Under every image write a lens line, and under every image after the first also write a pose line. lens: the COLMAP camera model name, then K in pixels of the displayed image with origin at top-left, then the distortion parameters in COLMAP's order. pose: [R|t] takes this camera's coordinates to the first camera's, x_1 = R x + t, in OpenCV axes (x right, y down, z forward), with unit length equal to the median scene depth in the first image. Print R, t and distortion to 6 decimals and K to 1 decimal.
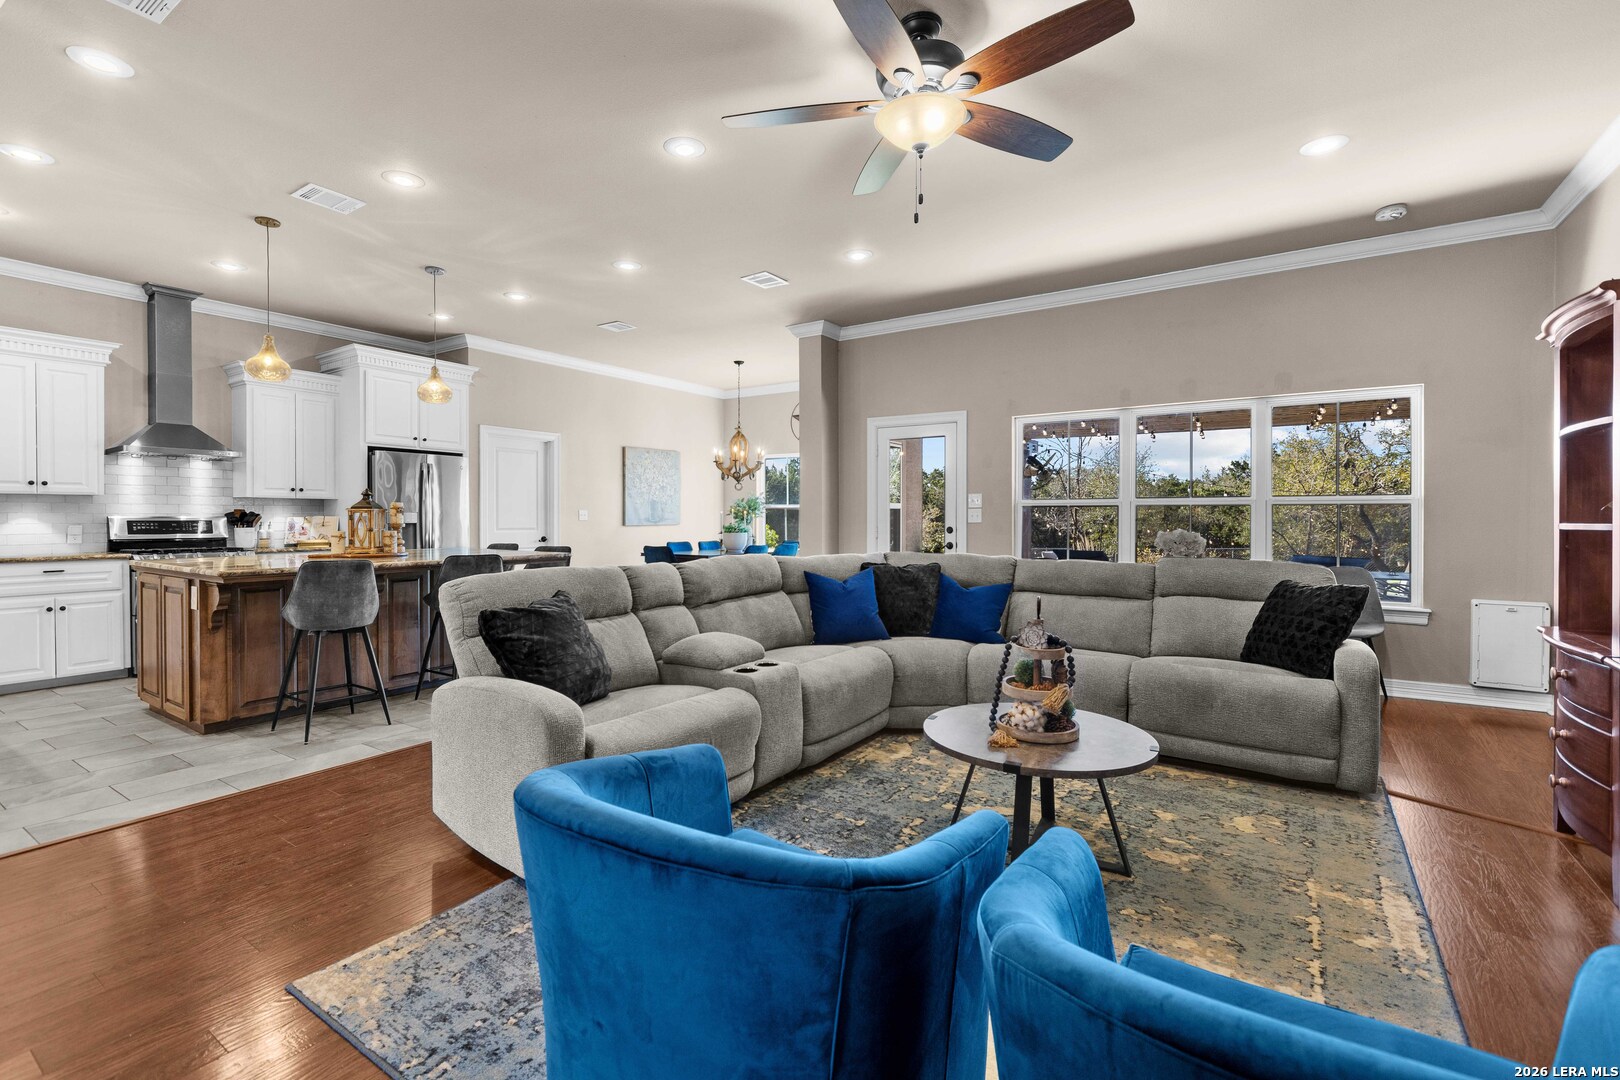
lens RADIAL K [[722.6, 0, 798.4], [0, 722.6, 524.3], [0, 0, 1]] dist [0.001077, -0.000829]
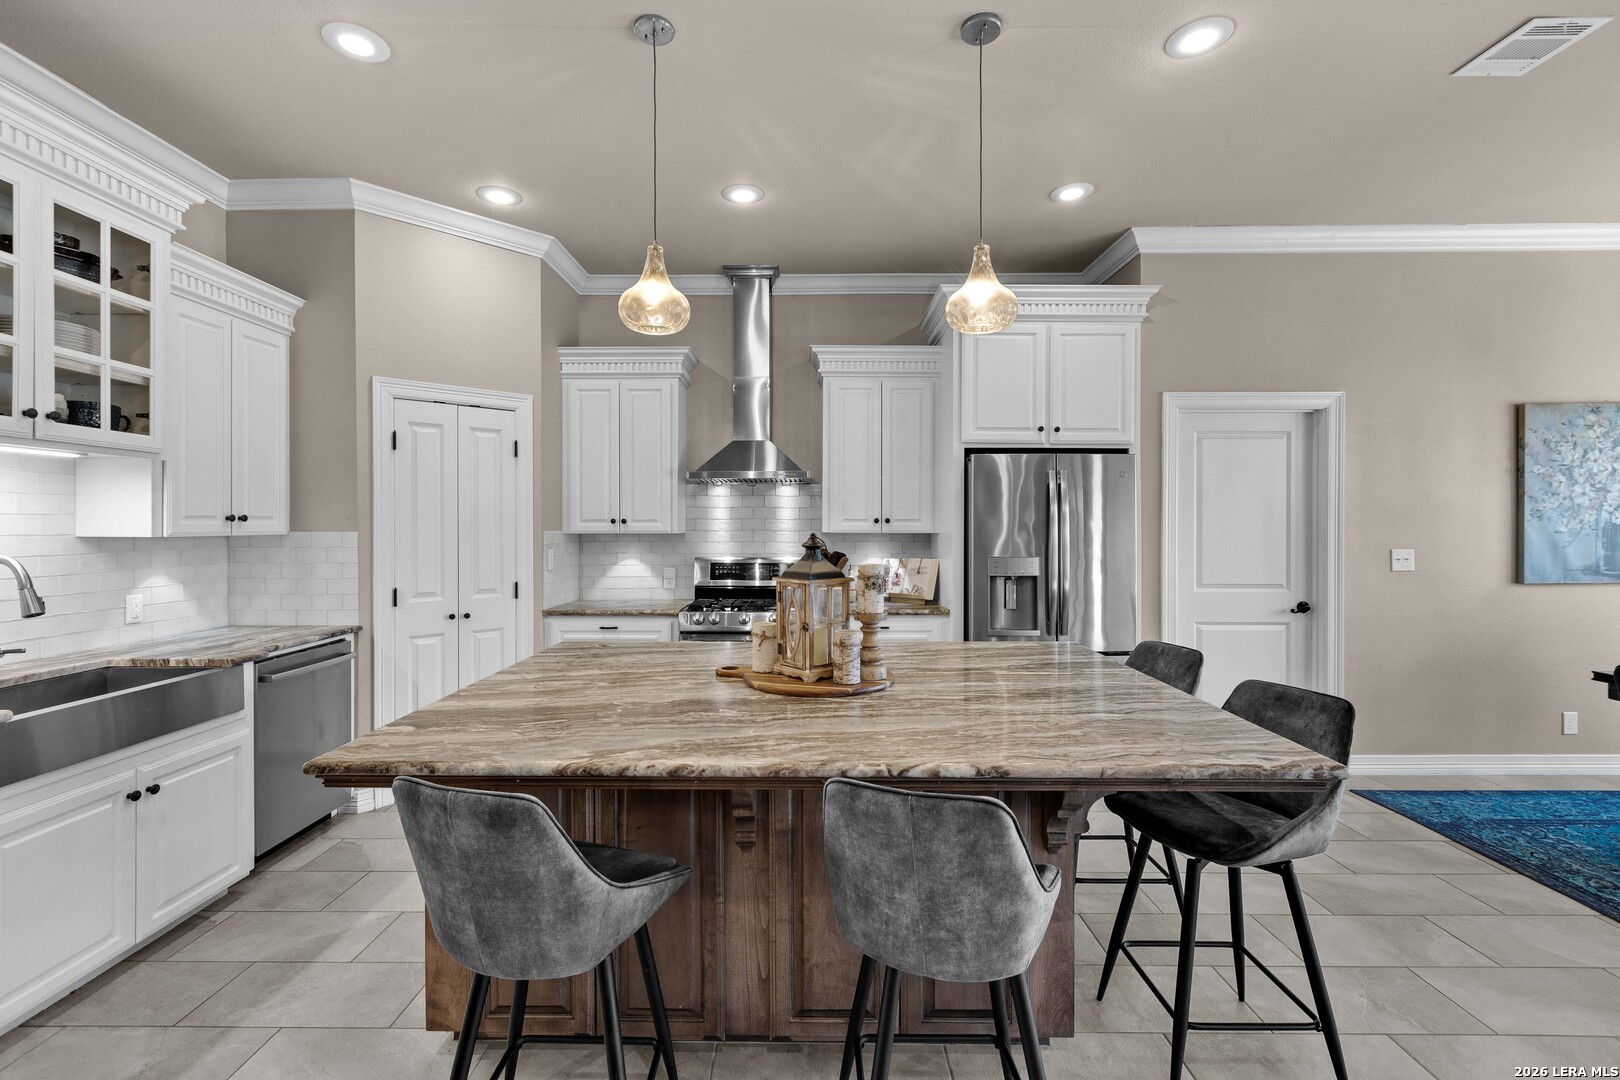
lens RADIAL K [[722.6, 0, 798.4], [0, 722.6, 524.3], [0, 0, 1]] dist [0.001077, -0.000829]
pose [[0.549869, -0.000428, -0.835251, -0.175369], [-0.008559, 0.999944, -0.006147, -0.042371], [0.835207, 0.010529, 0.549835, 0.597216]]
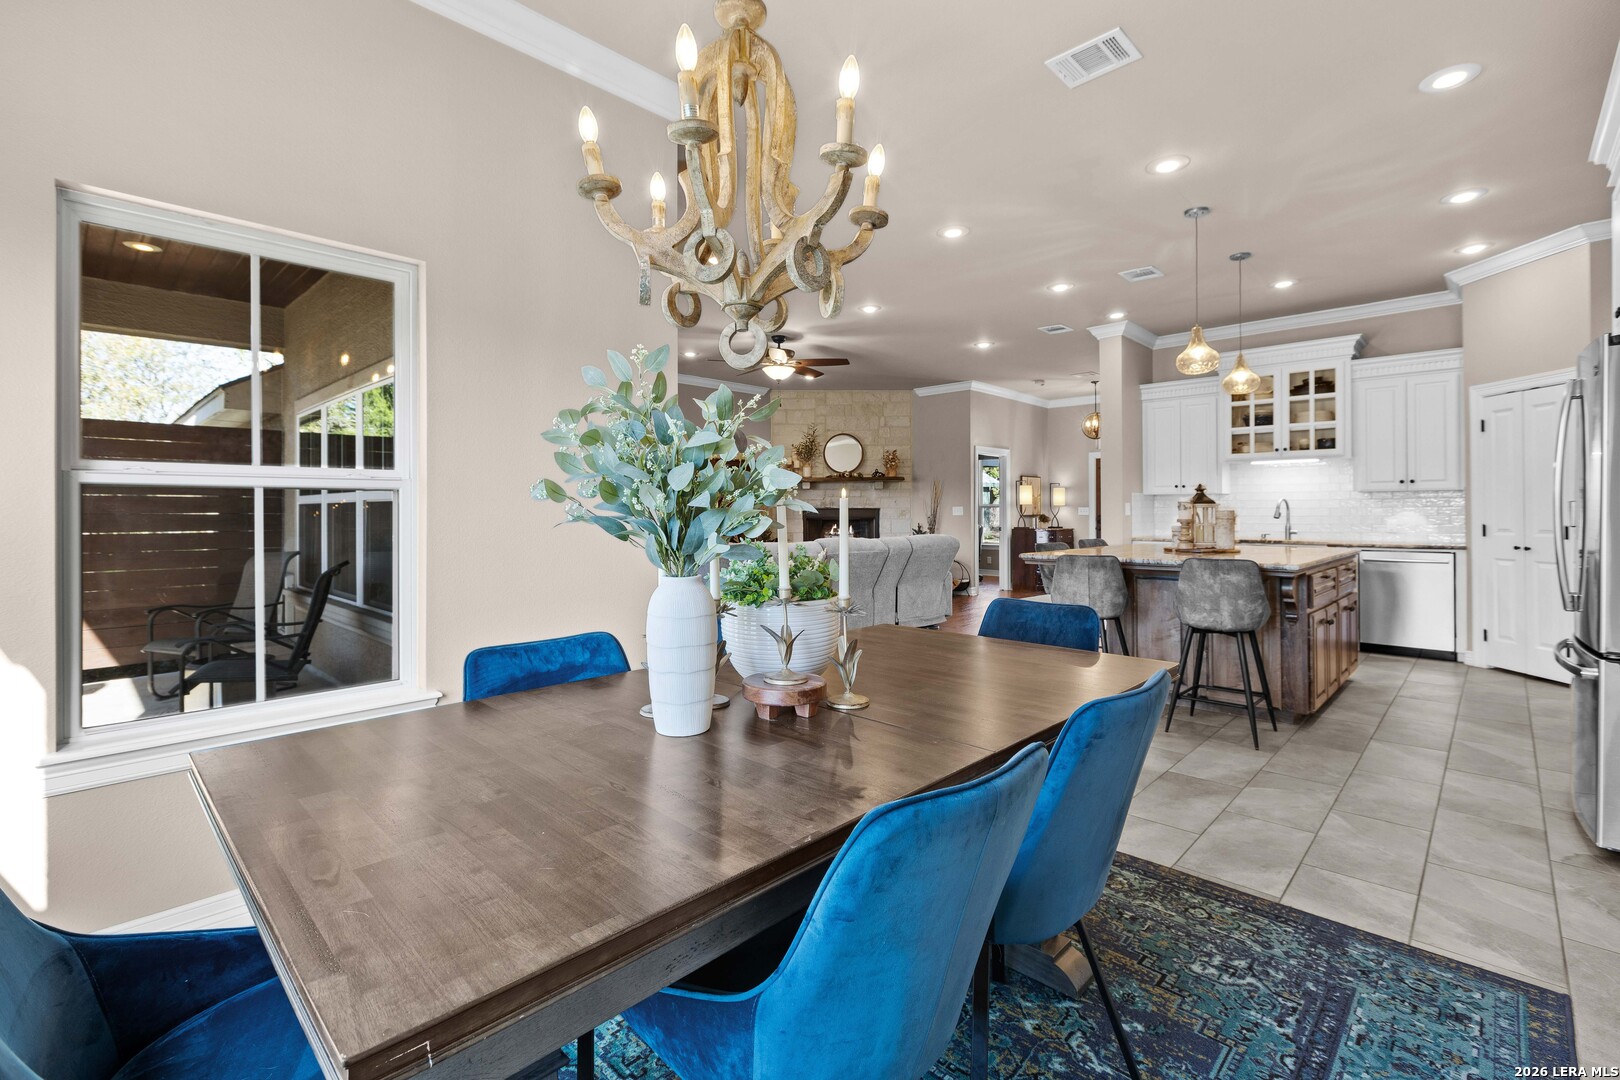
lens RADIAL K [[721.7, 0, 804.5], [0, 721.7, 505.8], [0, 0, 1]] dist [0.002675, 0.000387]
pose [[-0.984811, 0.005049, 0.173557, -0.183983], [0.005678, 0.999979, 0.003128, -0.020360], [-0.173538, 0.004066, -0.984819, 1.689677]]
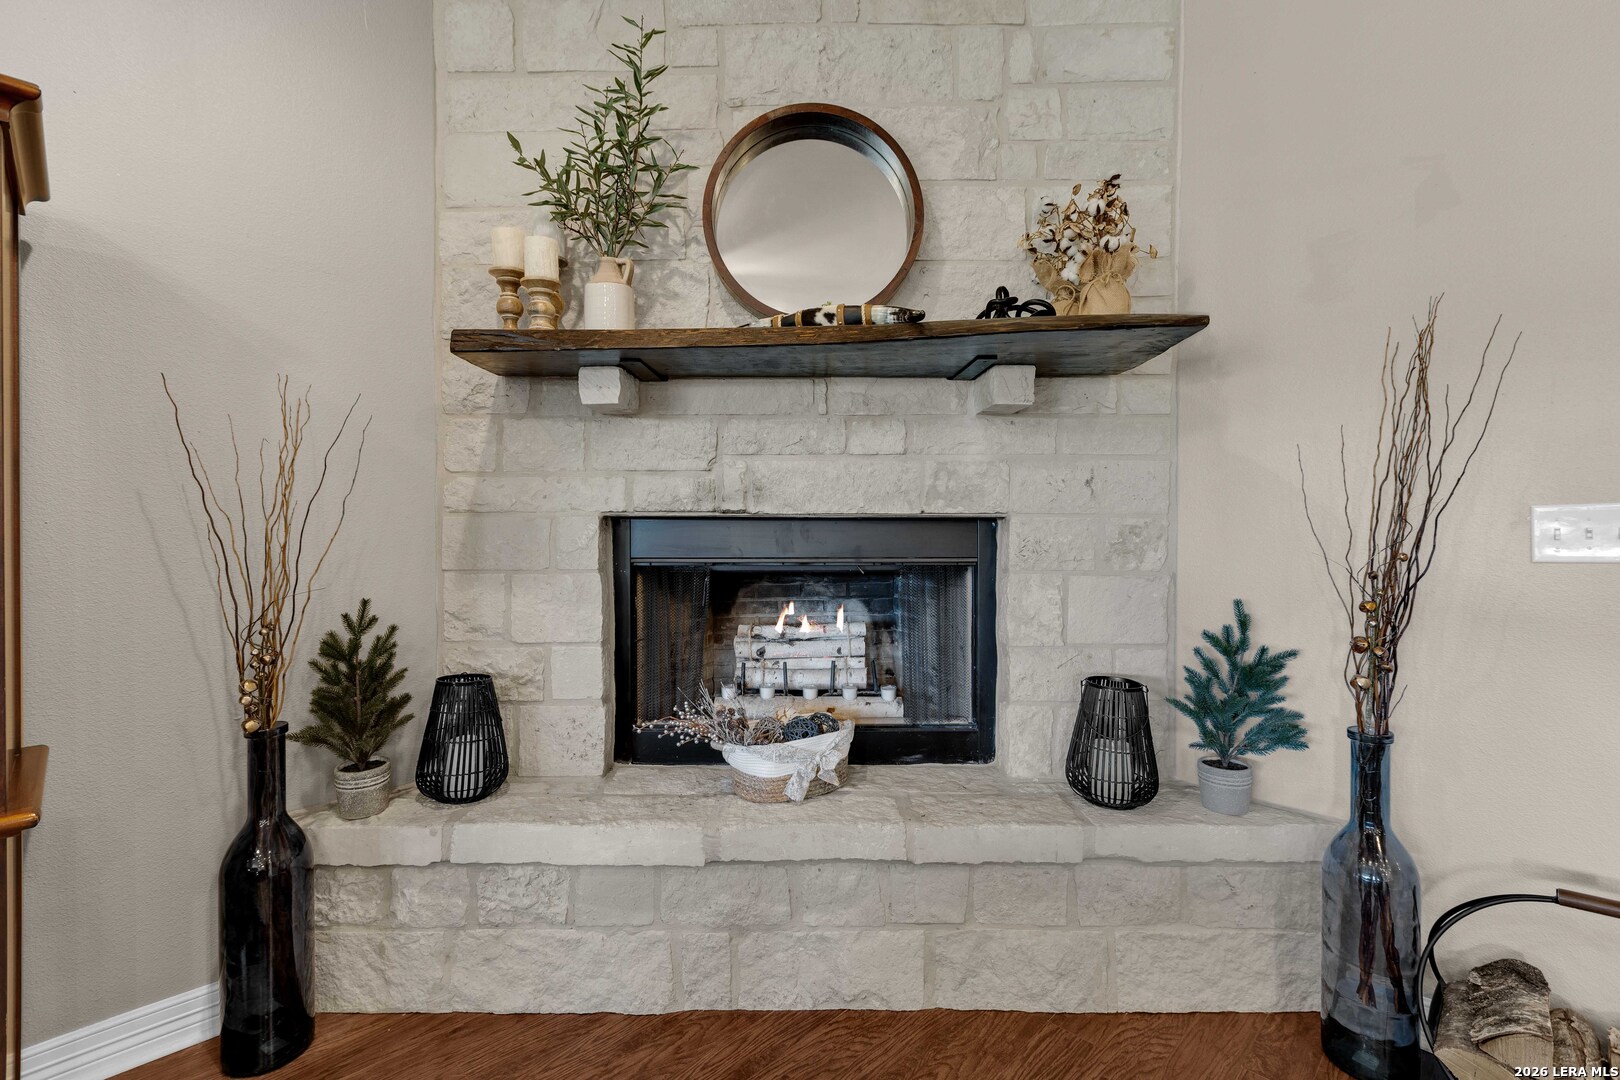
lens RADIAL K [[702.5, 0, 810.0], [0, 702.5, 540.0], [0, 0, 1]] dist [0.001330, 0.000038]
pose [[-0.982125, -0.001007, 0.188226, -0.025807], [0.002970, 0.999778, 0.020845, -0.003338], [-0.188205, 0.021031, -0.981904, 0.205529]]
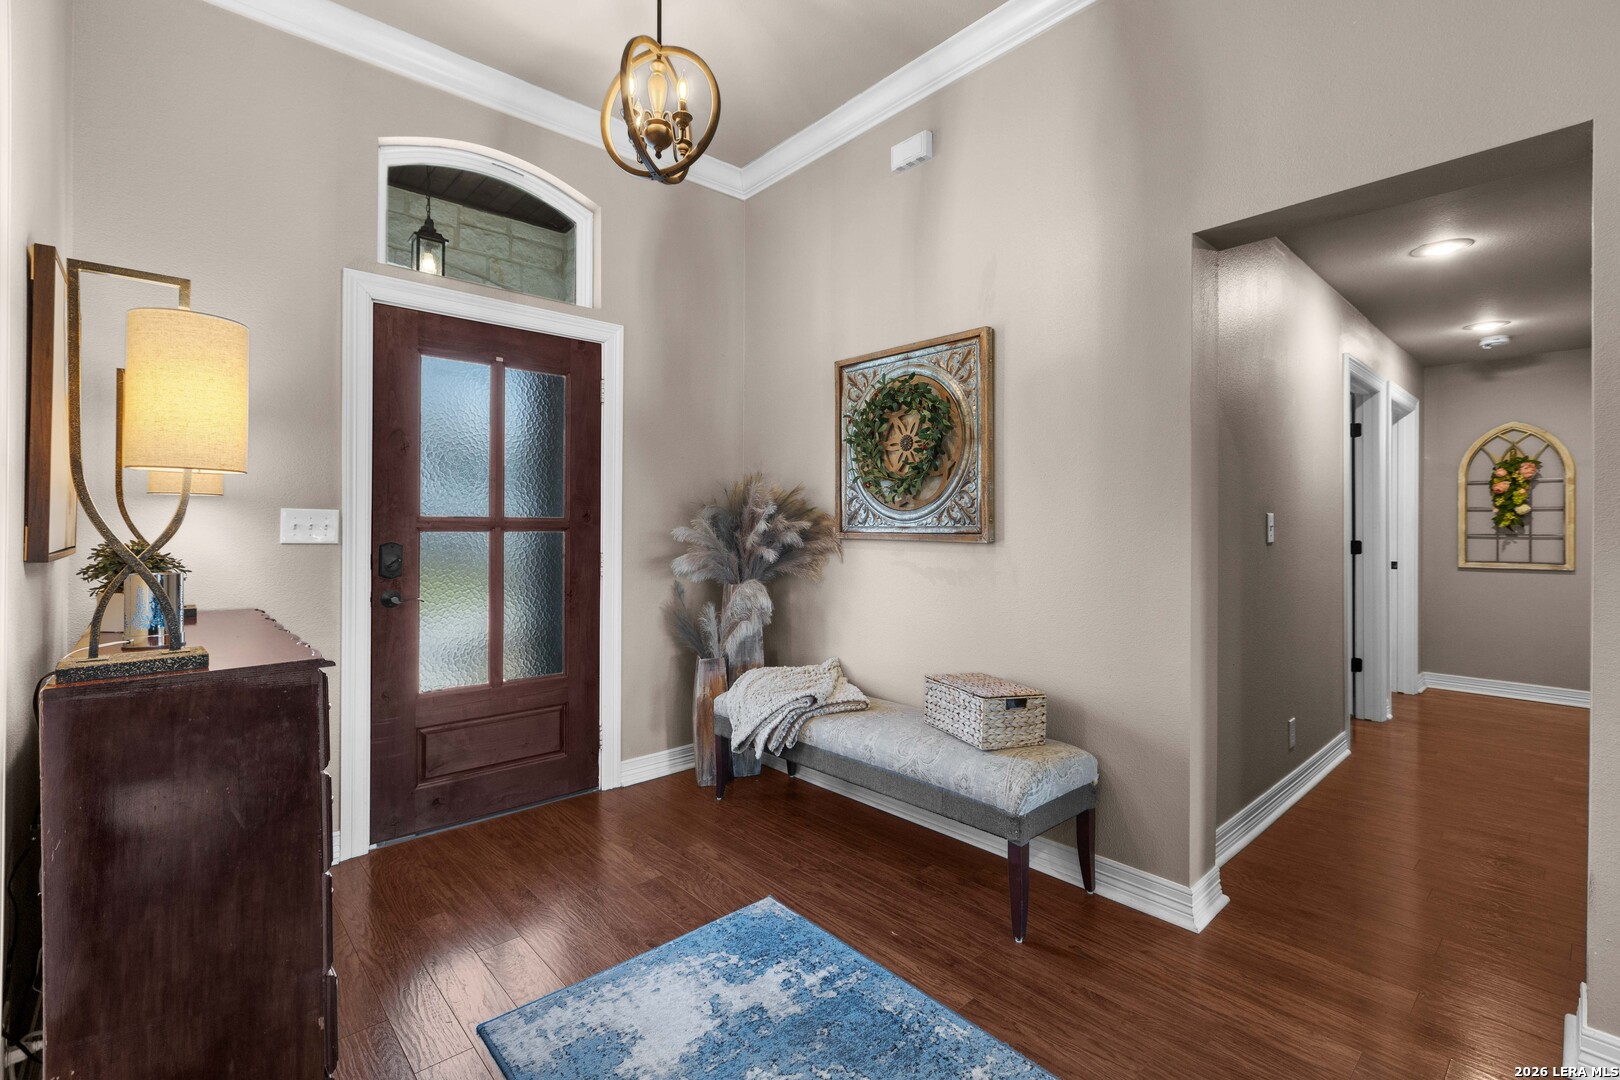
lens RADIAL K [[718.0, 0, 802.0], [0, 718.0, 527.0], [0, 0, 1]] dist [-0.002872, -0.000684]
pose [[-0.250653, 0.000874, -0.968077, -0.248515], [-0.012606, 0.999912, 0.004167, -0.000413], [0.967995, 0.013248, -0.250619, 0.040418]]
